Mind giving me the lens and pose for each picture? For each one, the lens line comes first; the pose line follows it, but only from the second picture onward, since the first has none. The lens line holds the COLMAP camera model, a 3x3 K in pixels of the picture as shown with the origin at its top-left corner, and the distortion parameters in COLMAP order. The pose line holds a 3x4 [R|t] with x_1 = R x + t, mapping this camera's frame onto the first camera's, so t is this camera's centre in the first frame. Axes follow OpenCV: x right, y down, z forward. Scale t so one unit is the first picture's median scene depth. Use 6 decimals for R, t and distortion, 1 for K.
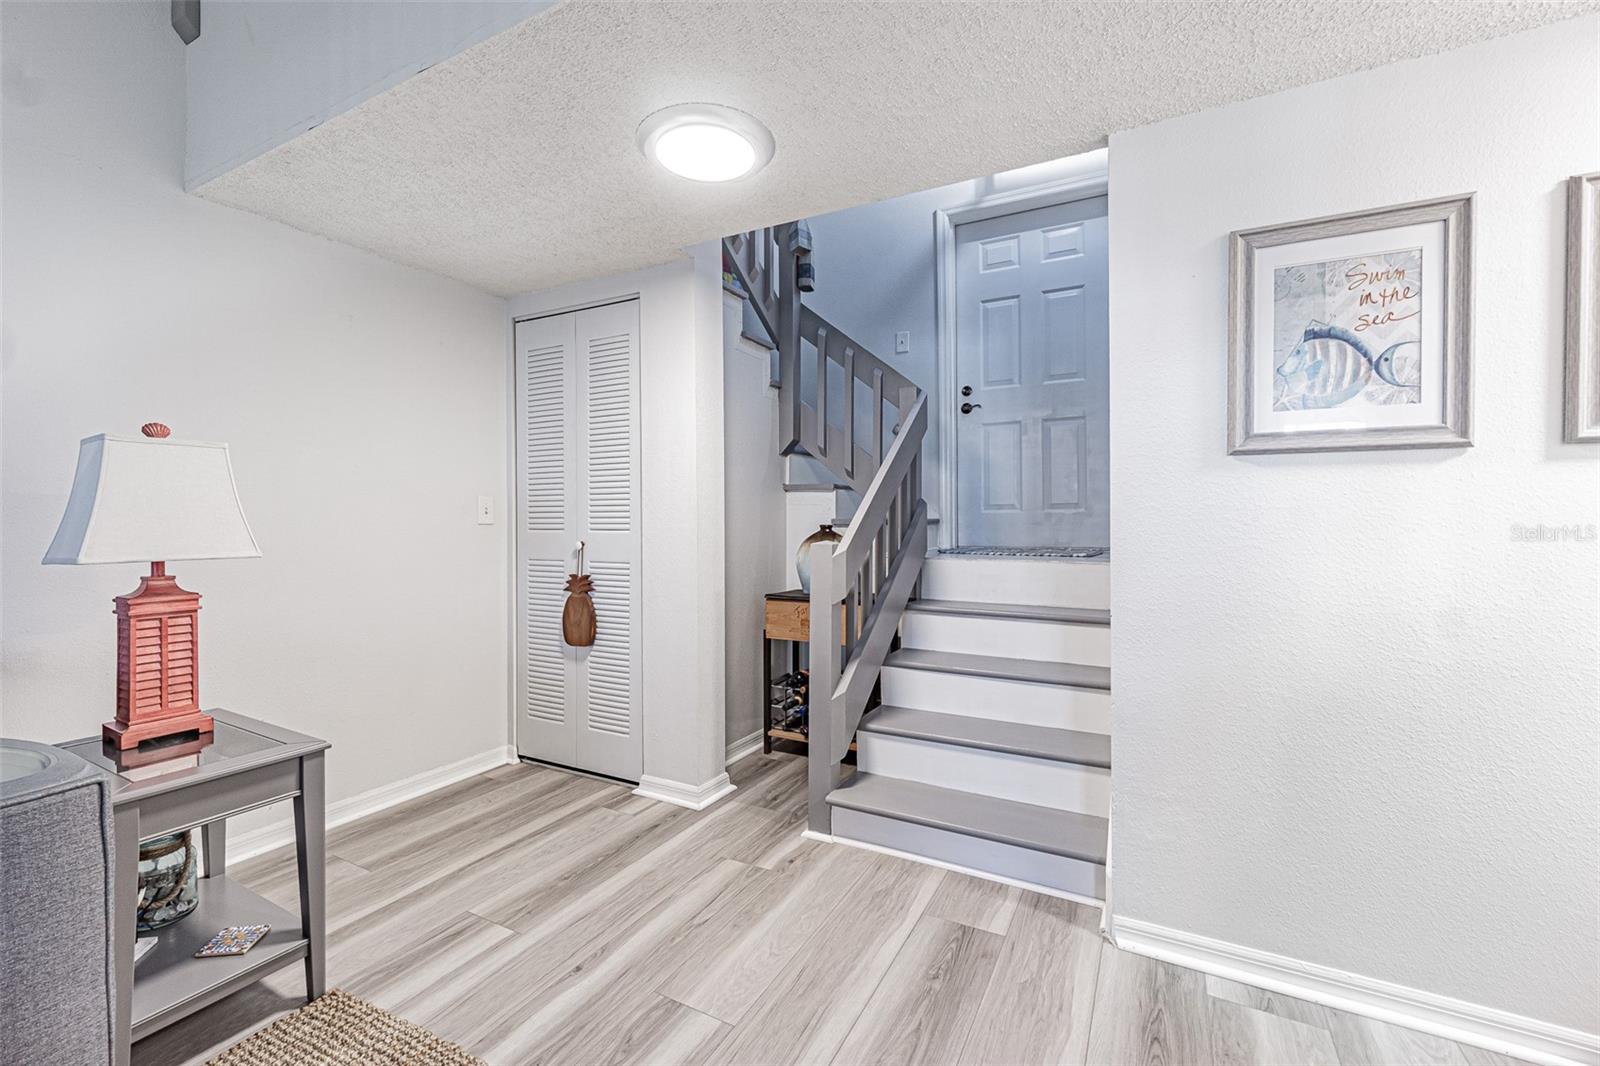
lens RADIAL K [[699.4, 0, 796.2], [0, 699.4, 530.6], [0, 0, 1]] dist [-0.005809, 0.004413]
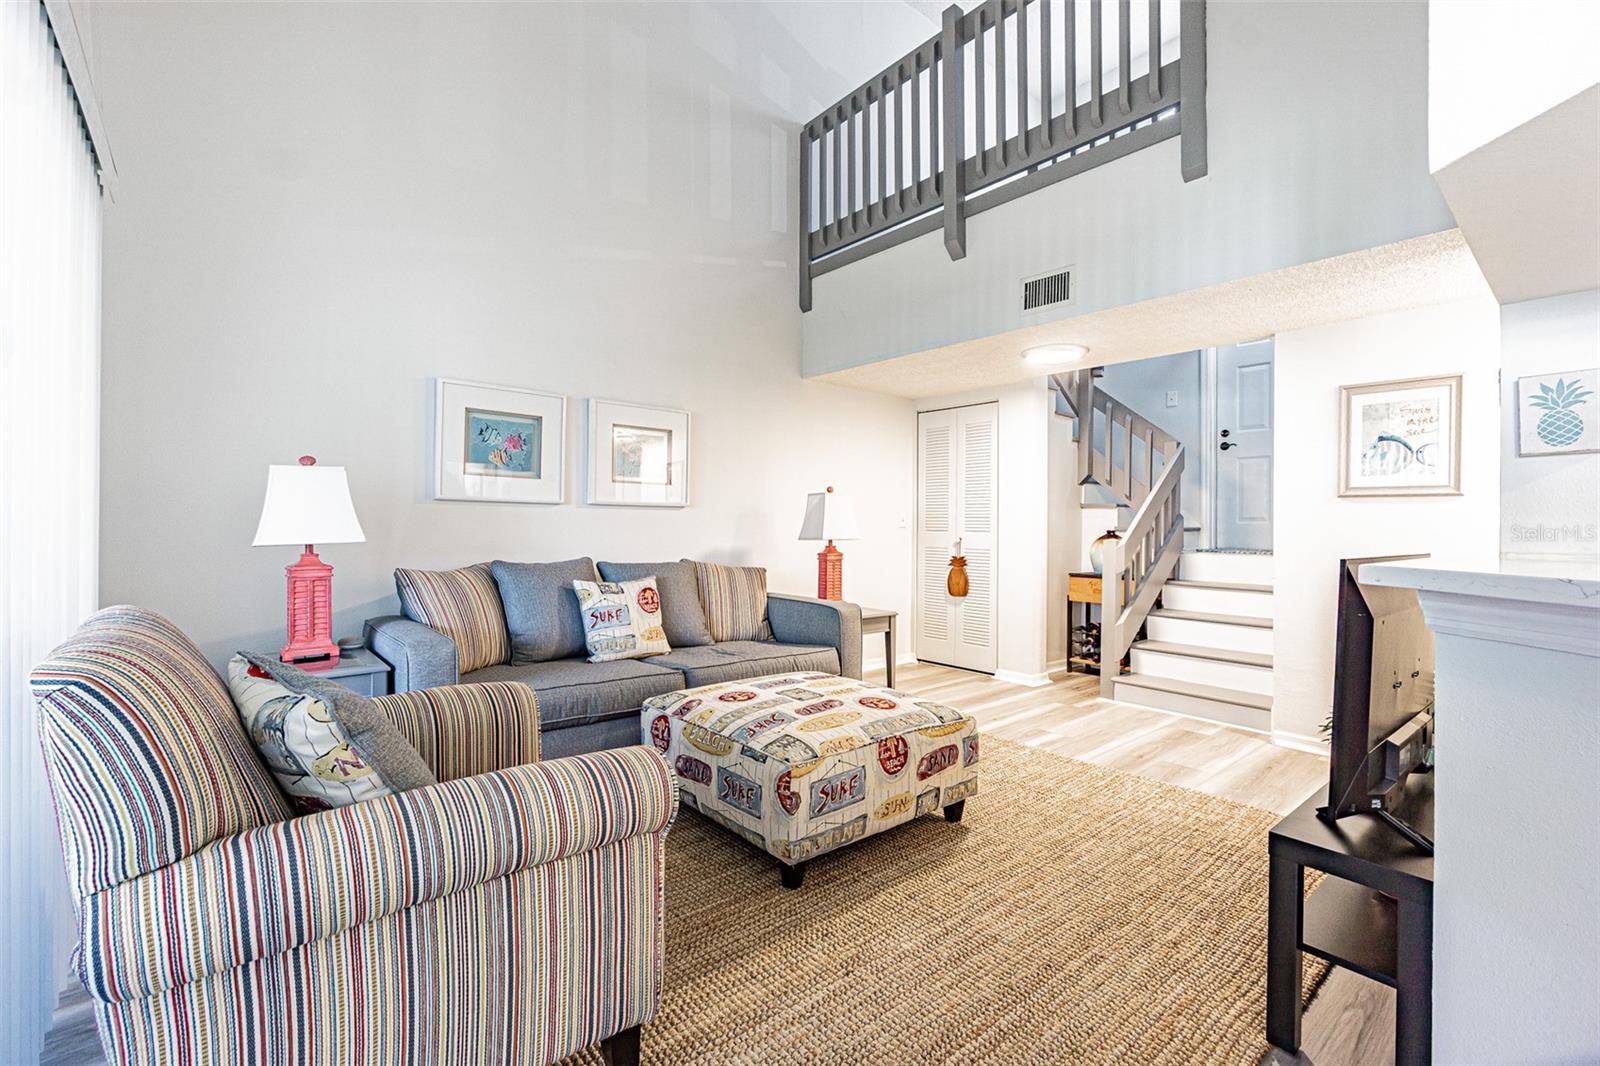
lens RADIAL K [[699.4, 0, 784.6], [0, 699.4, 522.3], [0, 0, 1]] dist [-0.005809, 0.004413]
pose [[0.926966, 0.010254, -0.375005, -0.052778], [-0.017121, 0.999741, -0.014984, 0.010617], [0.374754, 0.020310, 0.926902, -0.788630]]
